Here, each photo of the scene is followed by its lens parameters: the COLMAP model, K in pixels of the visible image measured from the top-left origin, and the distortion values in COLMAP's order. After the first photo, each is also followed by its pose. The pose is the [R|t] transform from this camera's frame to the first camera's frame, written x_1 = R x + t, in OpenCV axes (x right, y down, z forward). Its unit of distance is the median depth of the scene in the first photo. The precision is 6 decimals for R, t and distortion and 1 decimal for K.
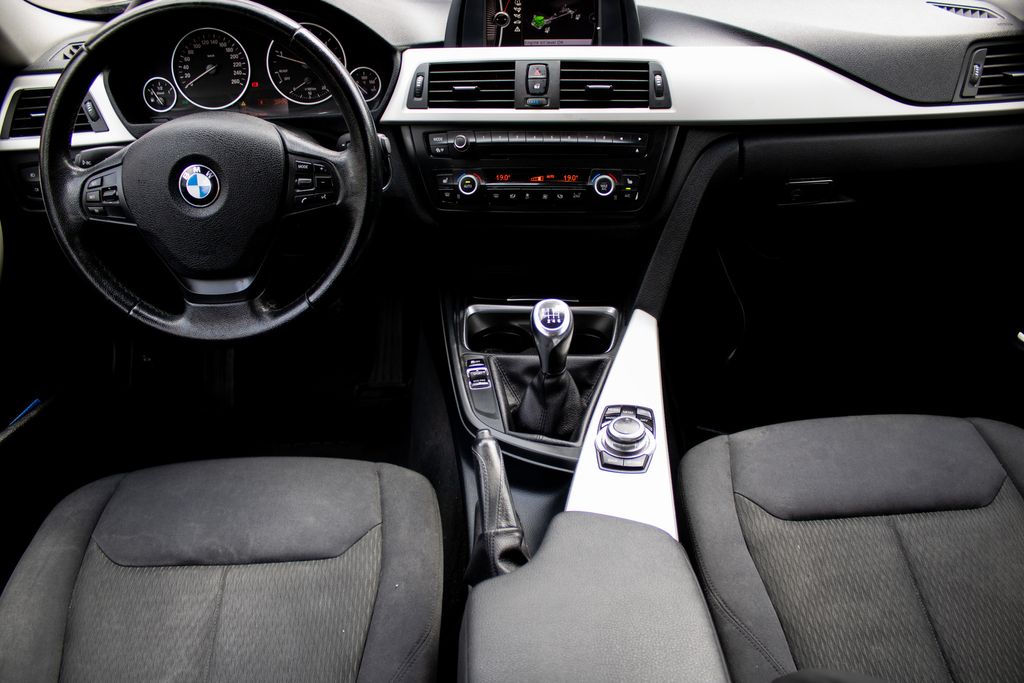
lens RADIAL K [[834.3, 0, 515.0], [0, 834.3, 349.1], [0, 0, 1]] dist [-0.143773, 0.106874]
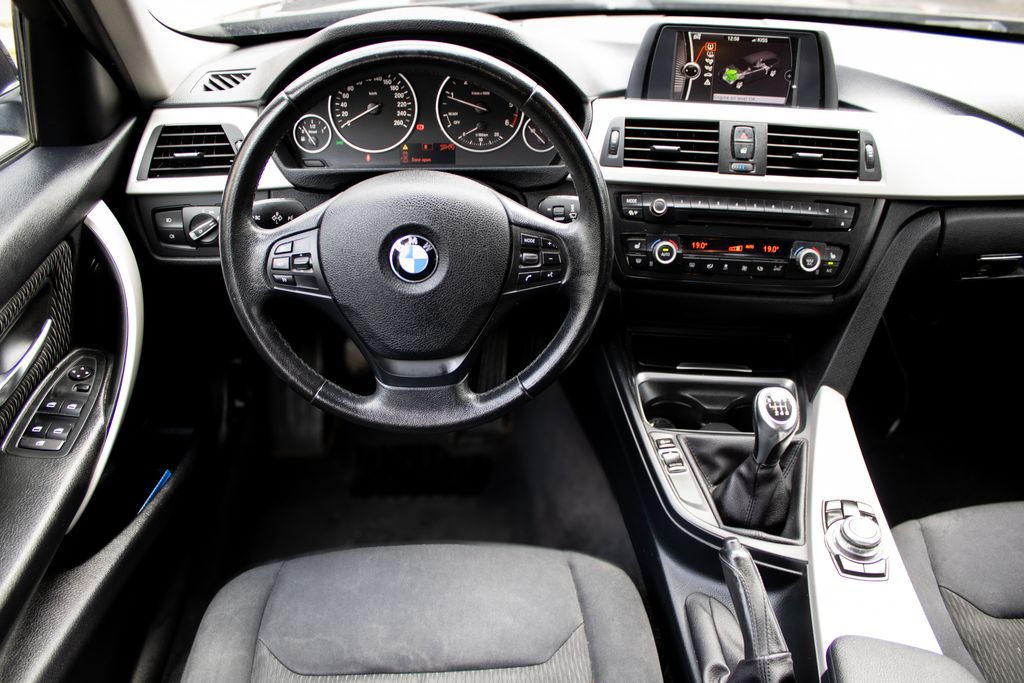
lens RADIAL K [[834.3, 0, 508.6], [0, 834.3, 347.3], [0, 0, 1]] dist [-0.143773, 0.106874]
pose [[0.998514, 0.023468, 0.049190, -0.286722], [-0.024103, 0.999633, 0.012344, -0.103767], [-0.048882, -0.013512, 0.998713, 0.083922]]
